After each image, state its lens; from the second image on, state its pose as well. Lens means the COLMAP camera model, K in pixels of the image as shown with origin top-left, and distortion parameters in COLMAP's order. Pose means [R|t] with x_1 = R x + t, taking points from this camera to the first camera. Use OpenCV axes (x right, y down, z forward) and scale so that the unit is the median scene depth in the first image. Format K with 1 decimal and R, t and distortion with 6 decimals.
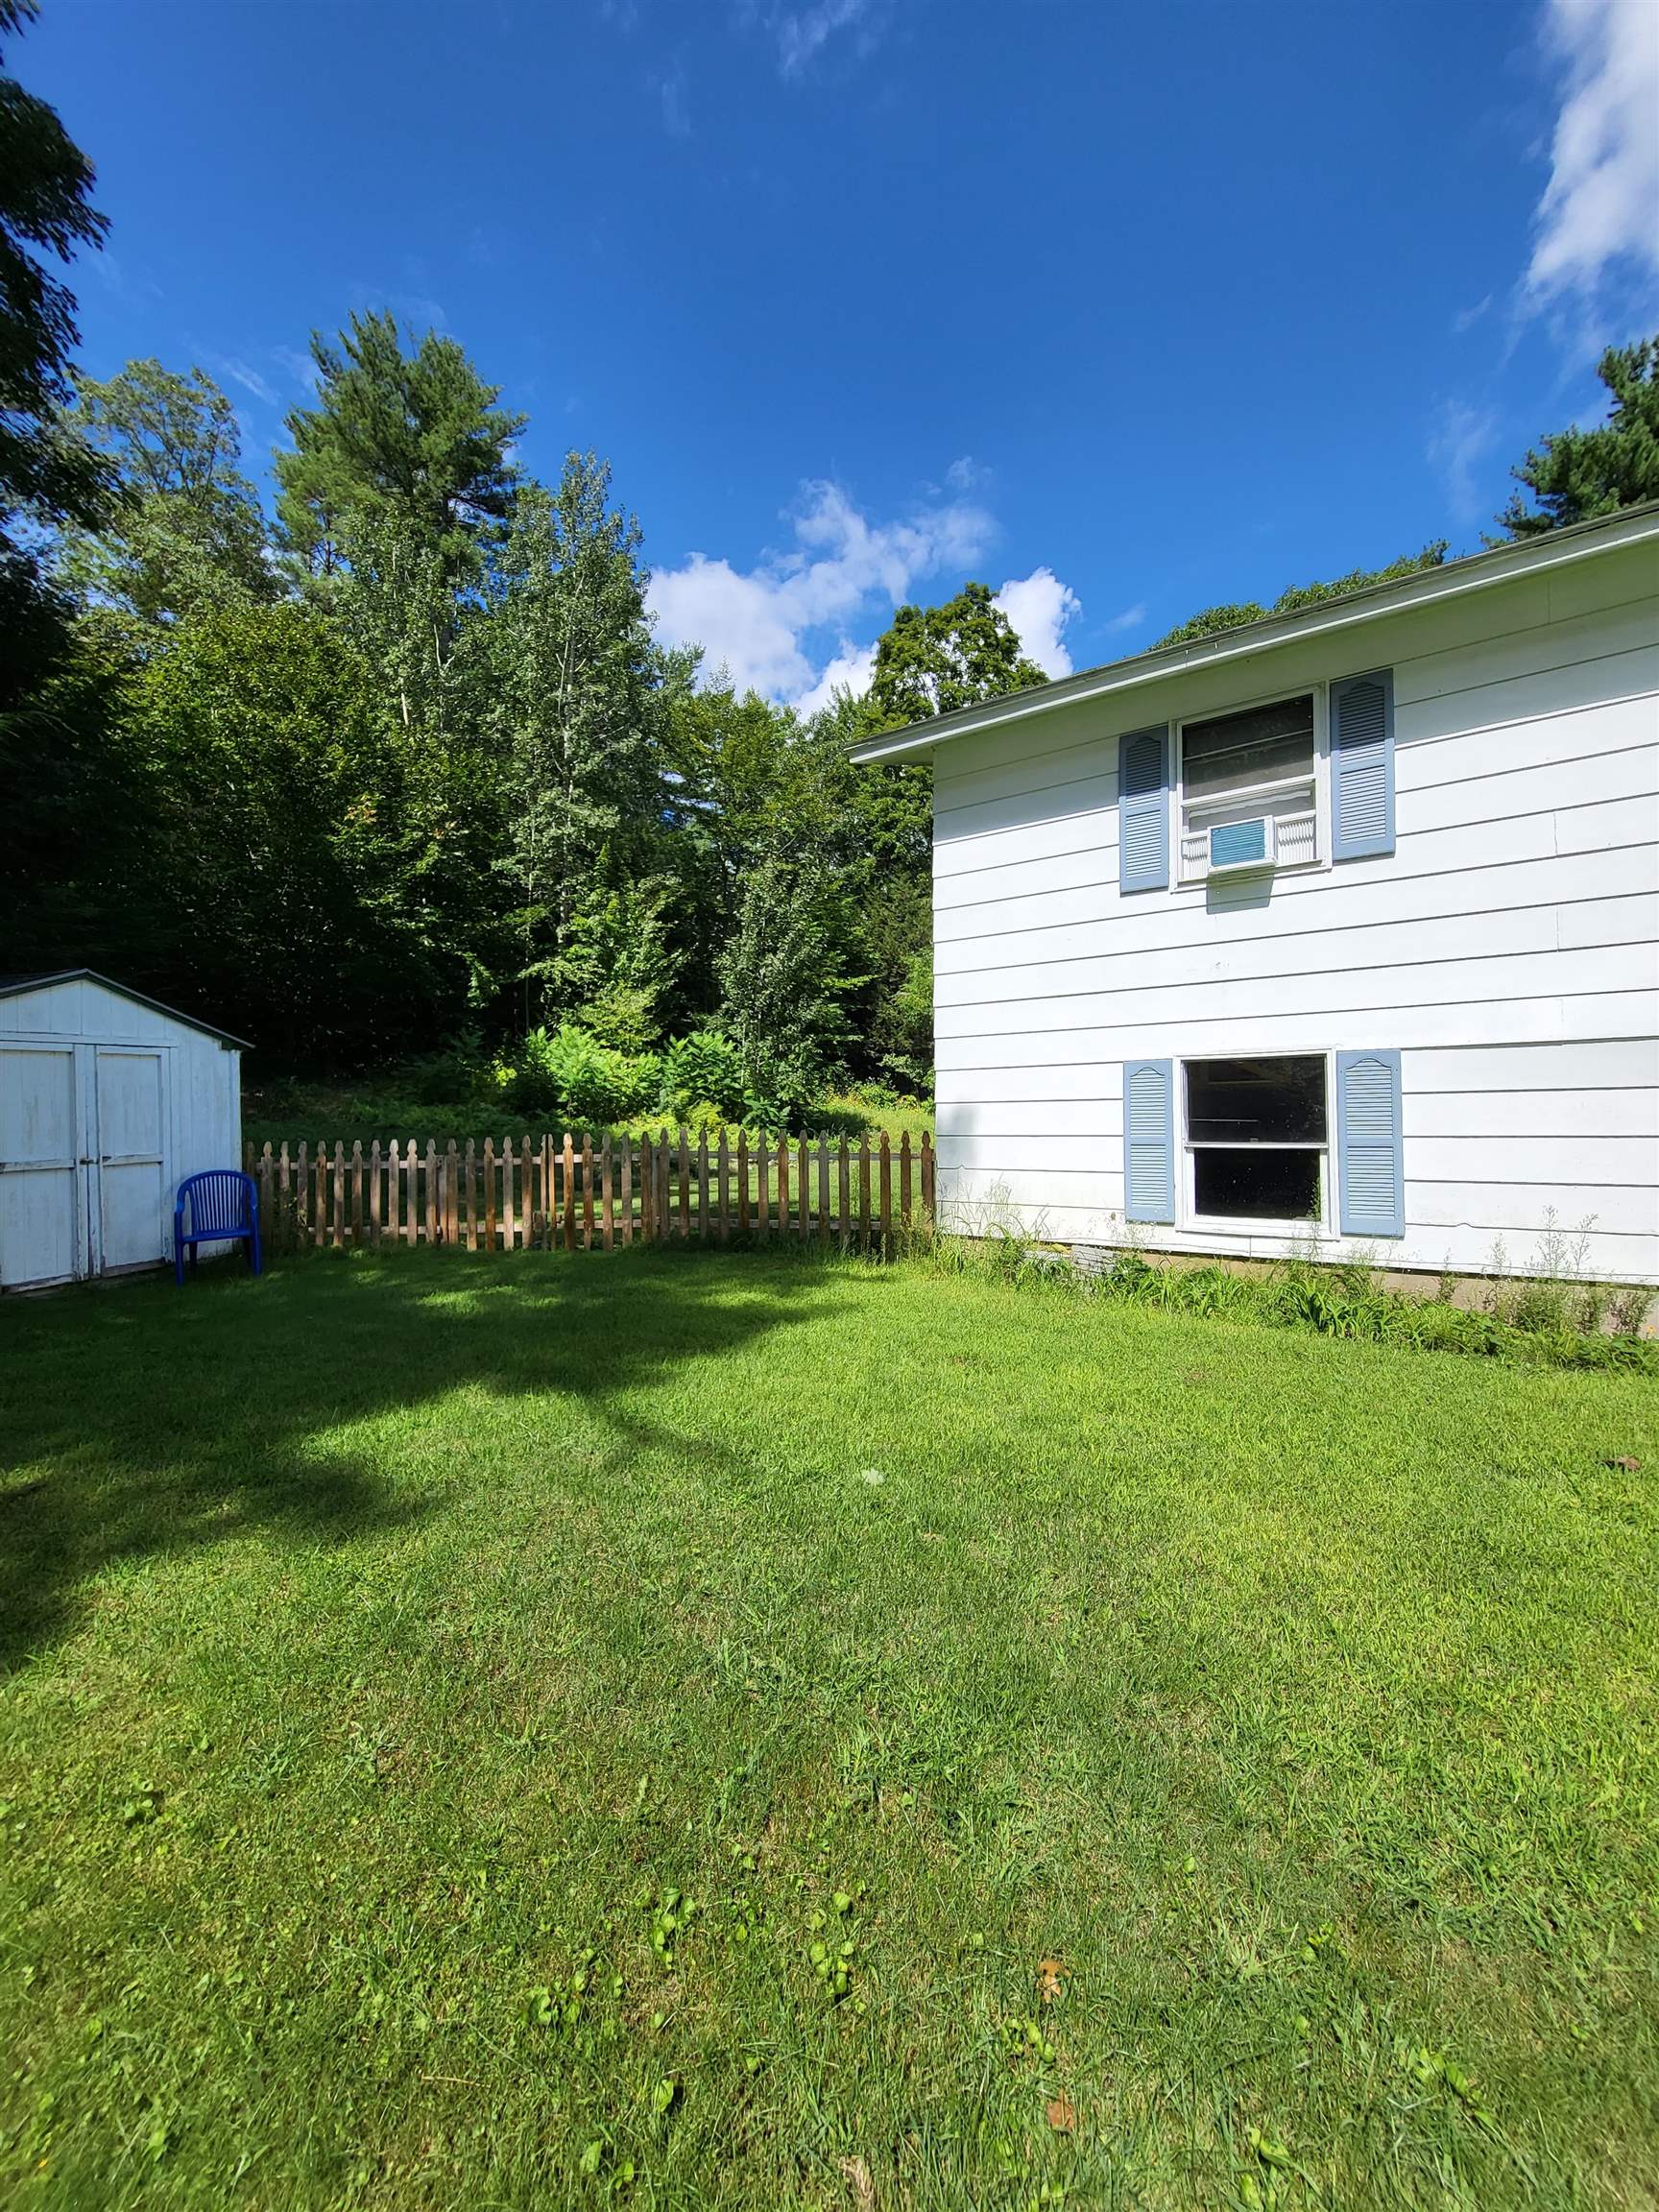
lens RADIAL K [[874.2, 0, 831.5], [0, 874.2, 1102.9], [0, 0, 1]] dist [0.001142, -0.000016]
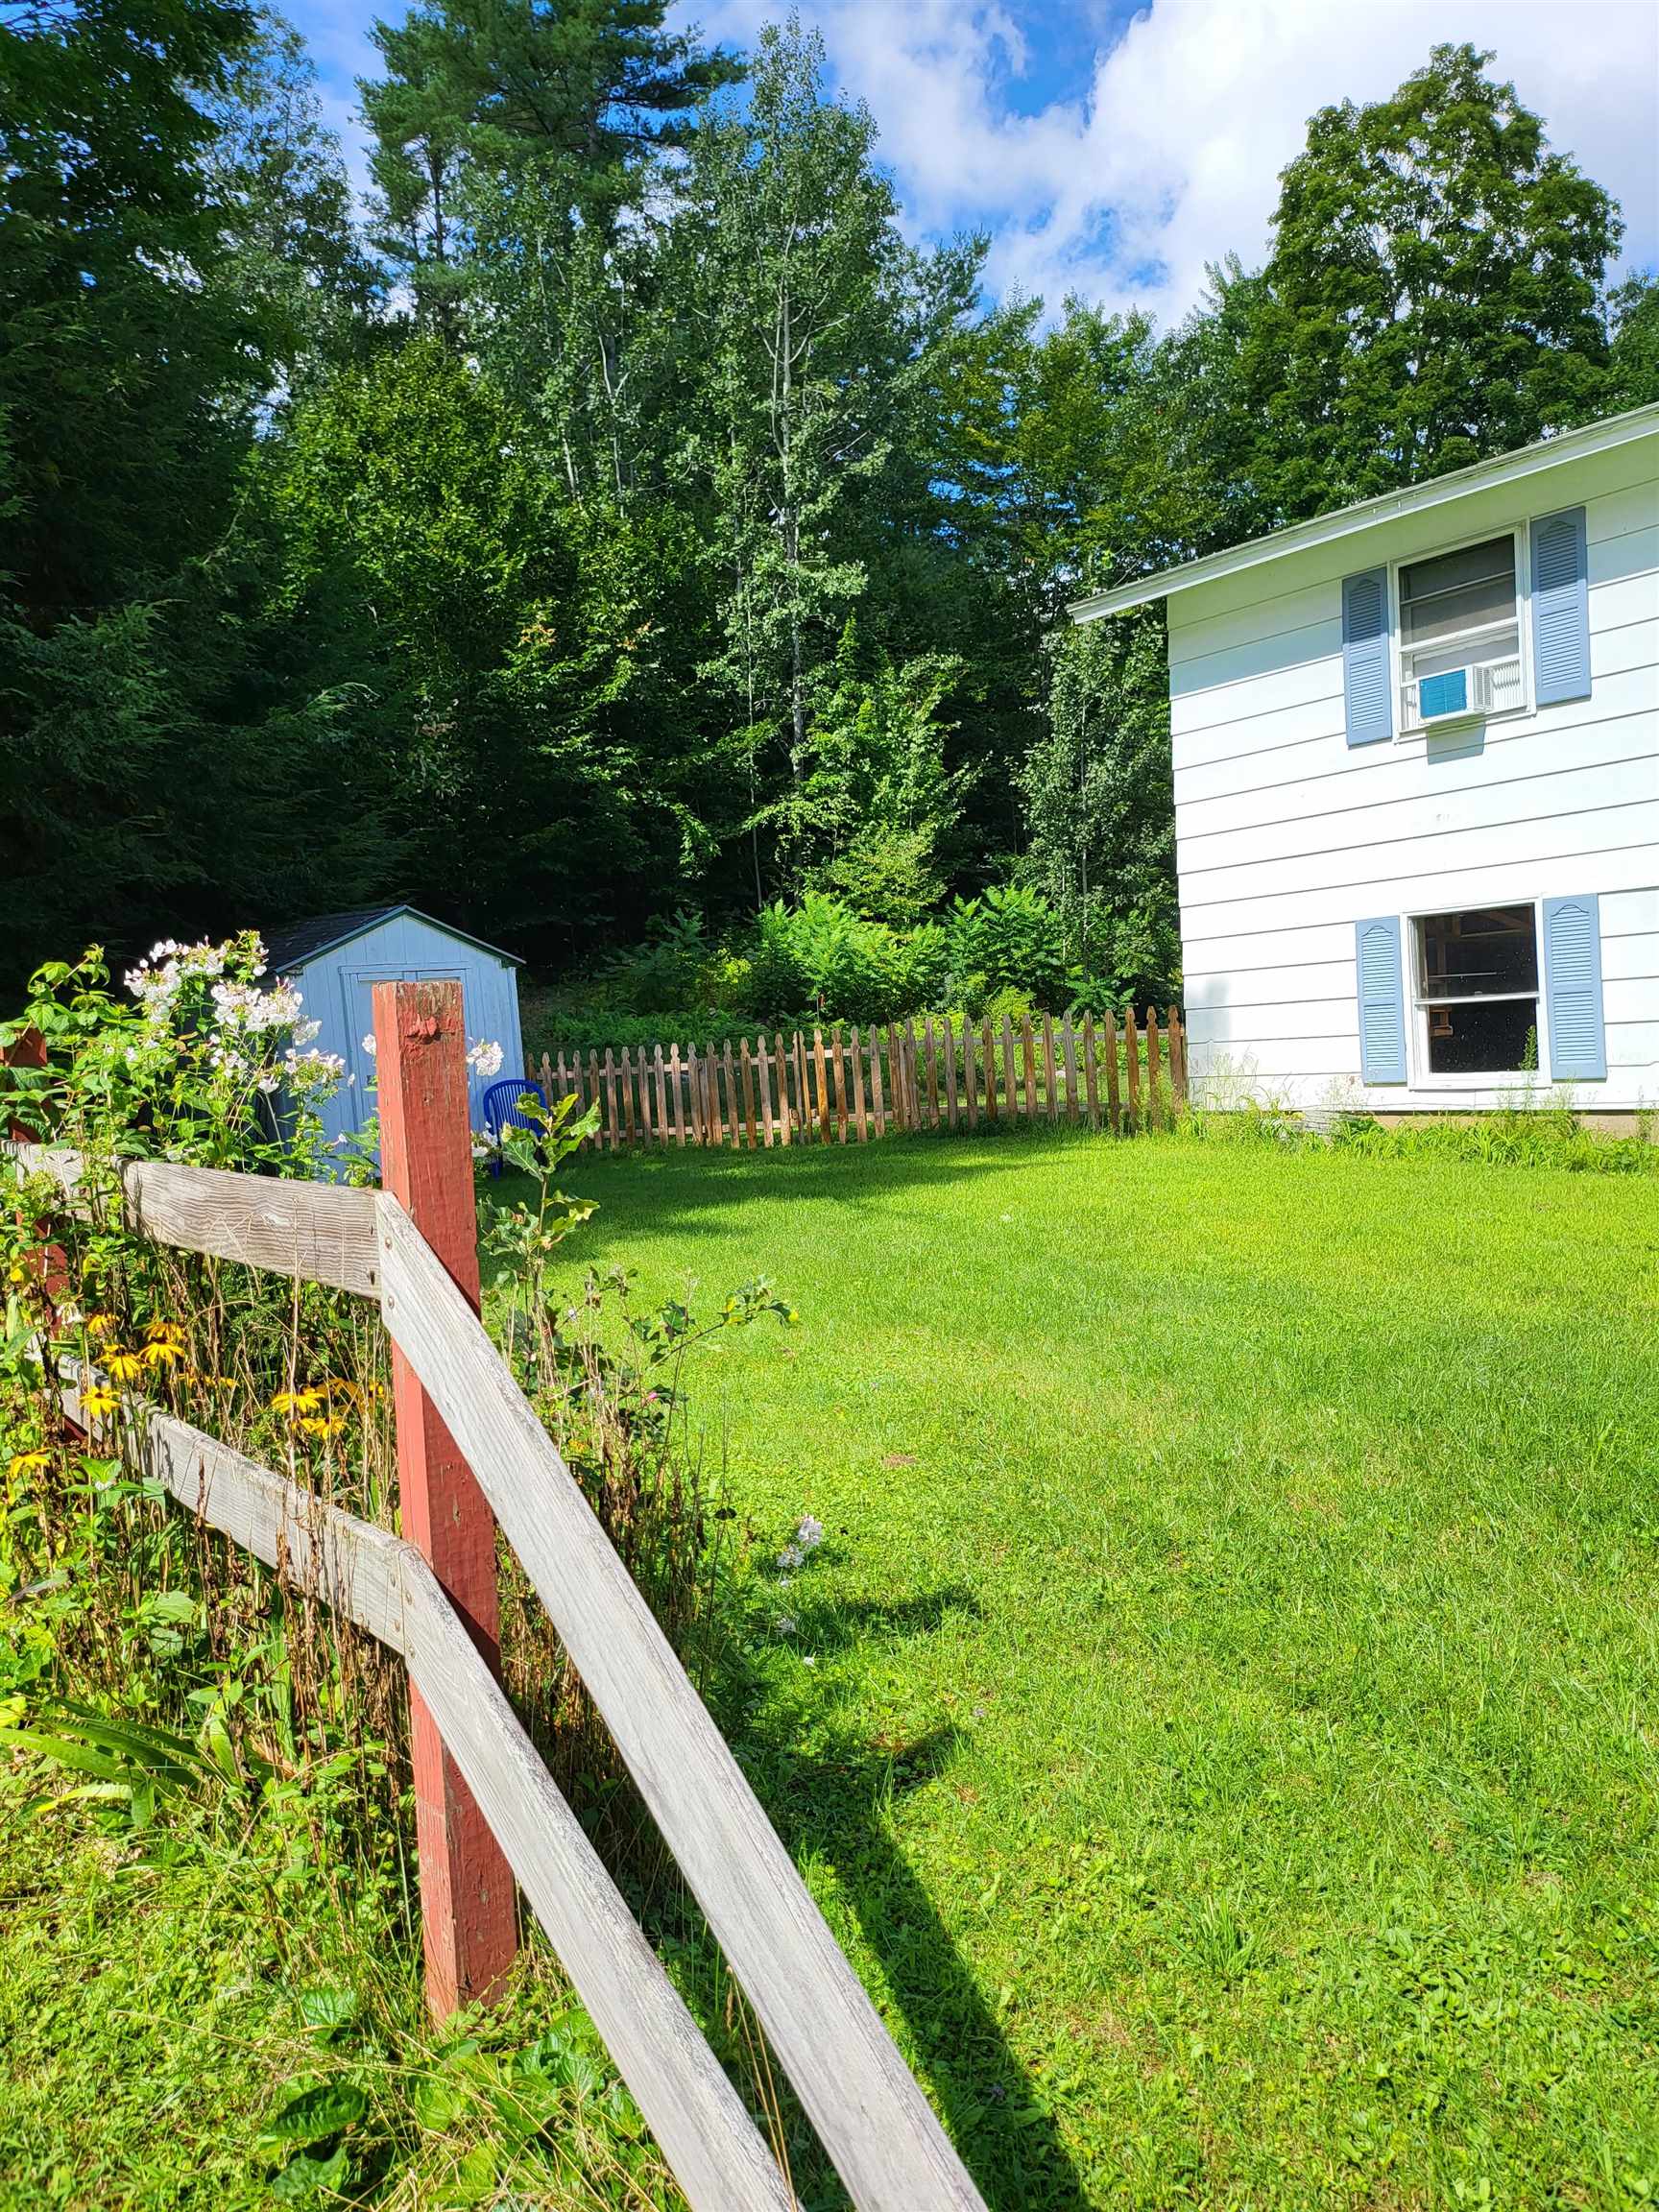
lens RADIAL K [[1549.4, 0, 831.4], [0, 1549.4, 1115.3], [0, 0, 1]] dist [0.043971, -0.041149]
pose [[0.956961, -0.037932, -0.287728, 0.070535], [0.061031, 0.995555, 0.071738, 0.002096], [0.283727, -0.086211, 0.955022, -0.223860]]
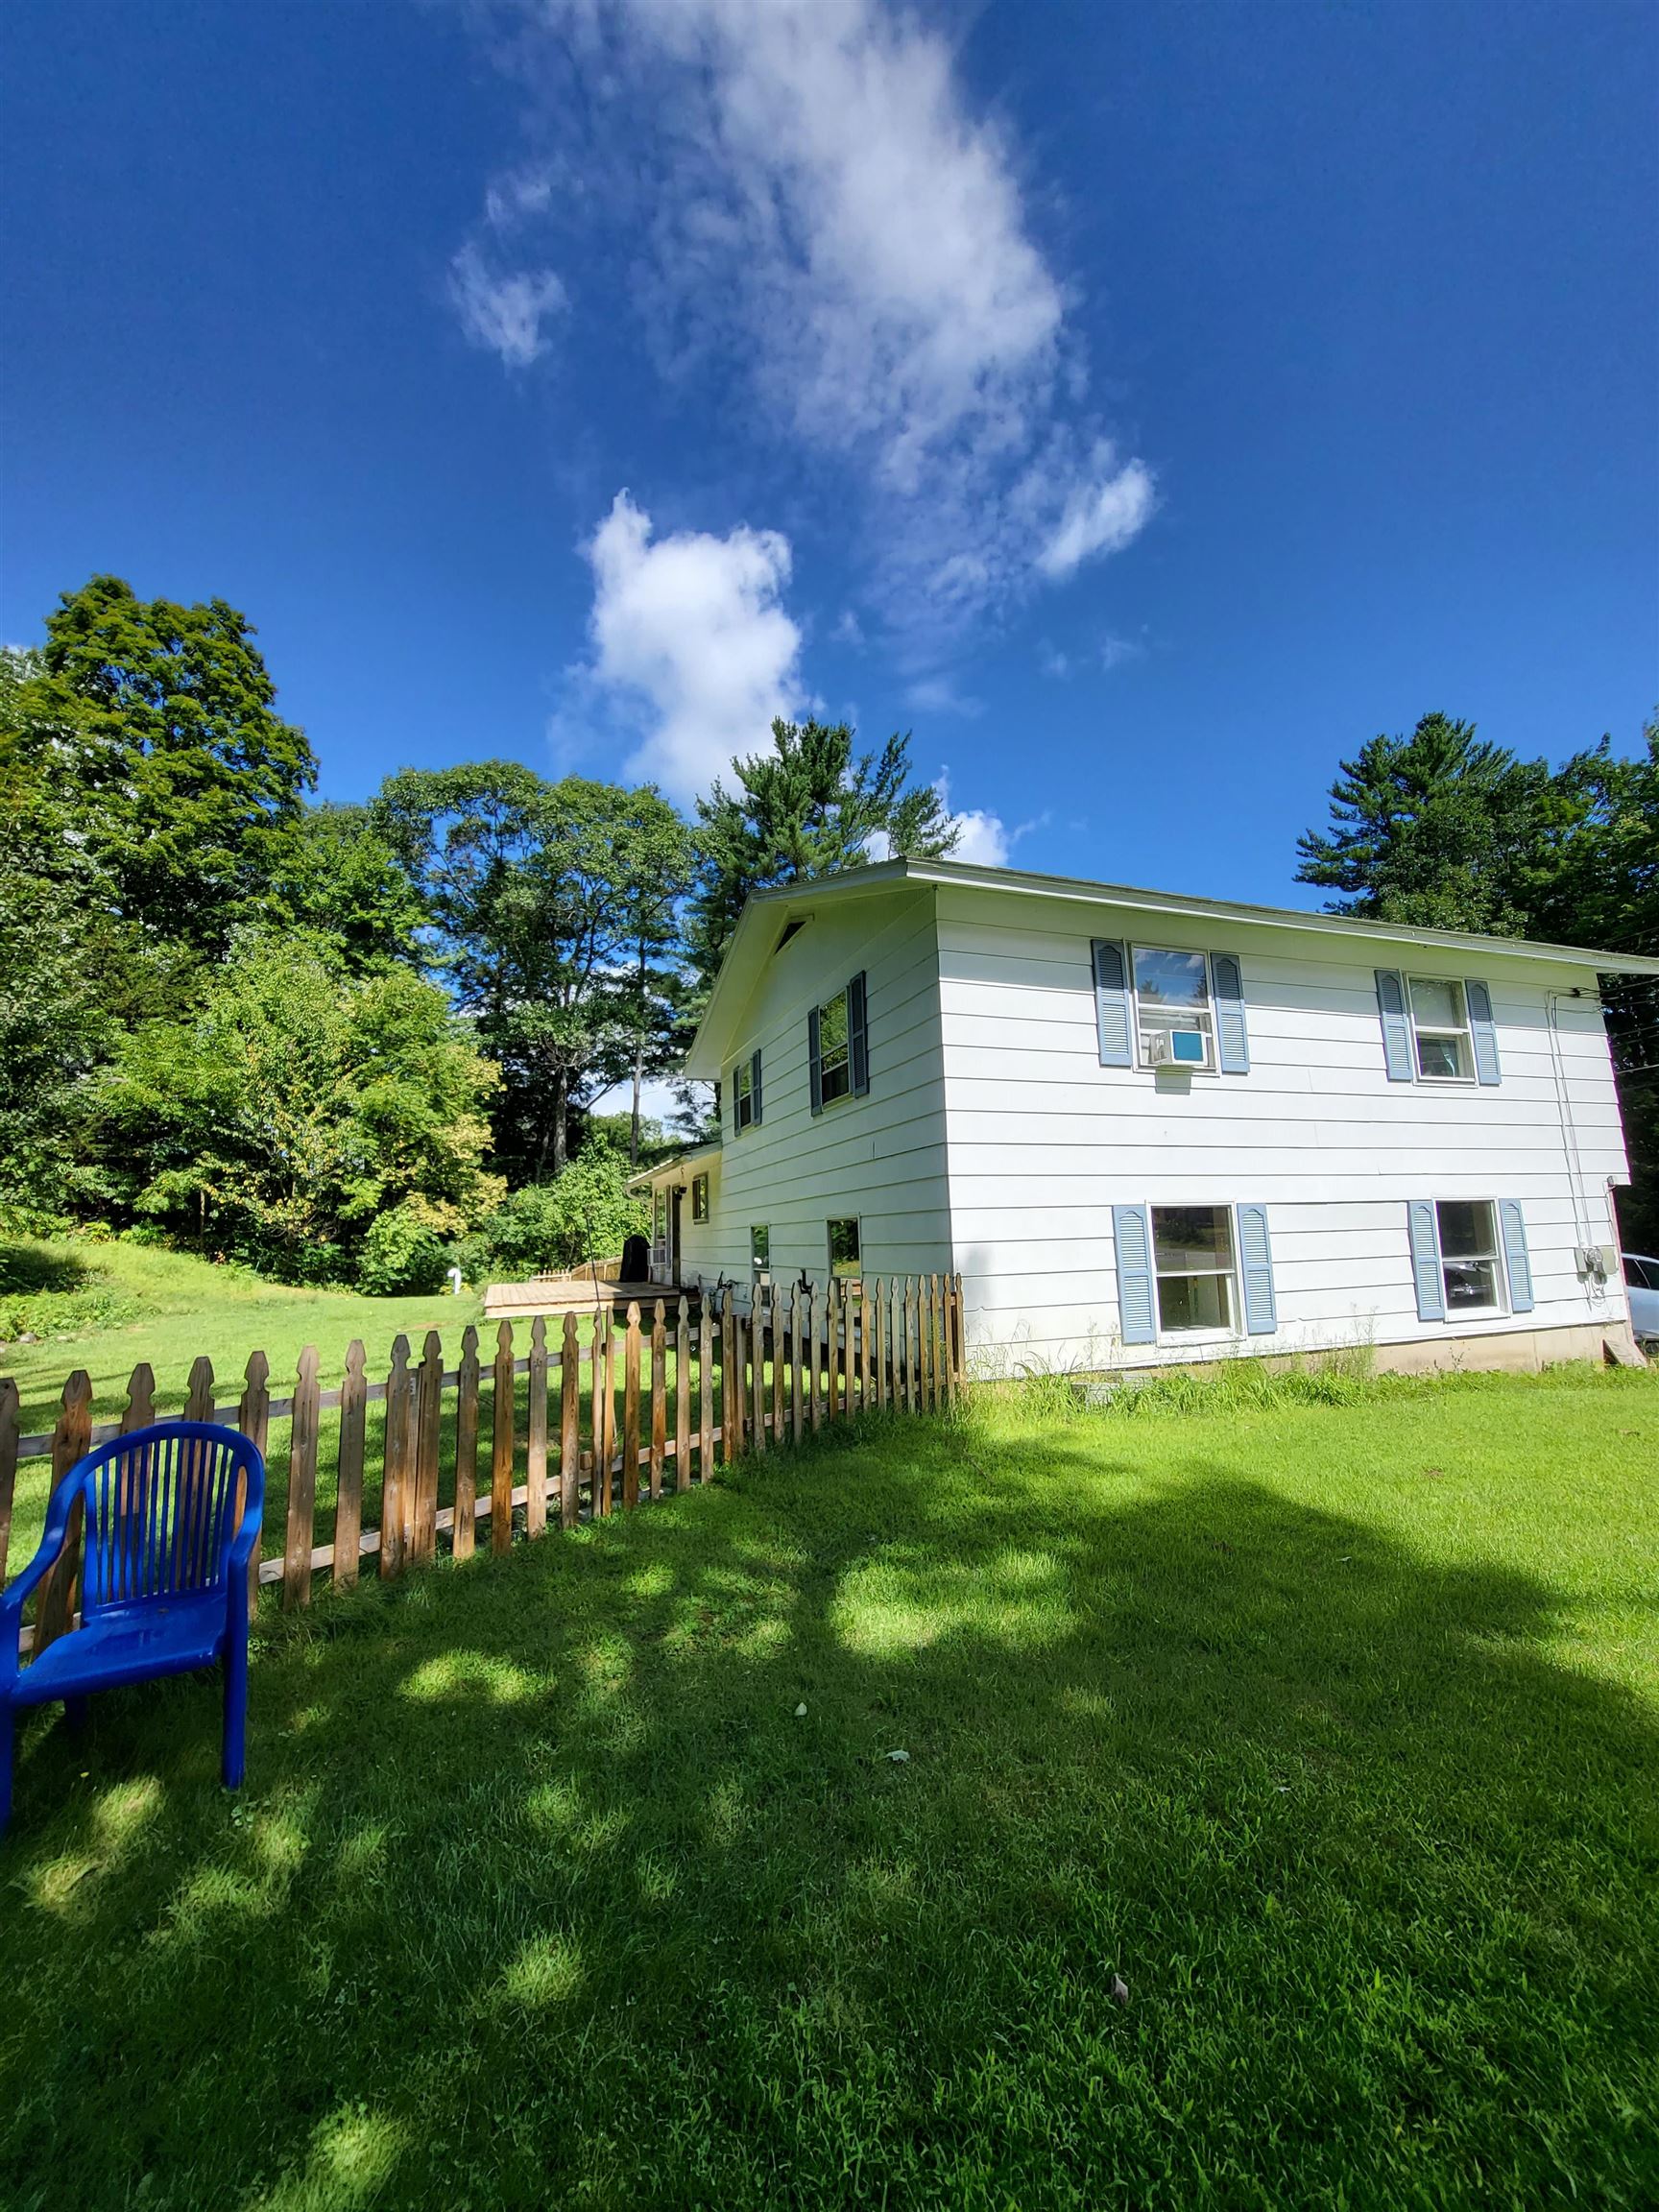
lens RADIAL K [[874.2, 0, 831.5], [0, 874.2, 1102.9], [0, 0, 1]] dist [0.001142, -0.000016]
pose [[0.579606, 0.113303, 0.806982, -0.226008], [0.002408, 0.990044, -0.140735, -0.005149], [-0.814893, 0.083514, 0.573563, 0.164039]]
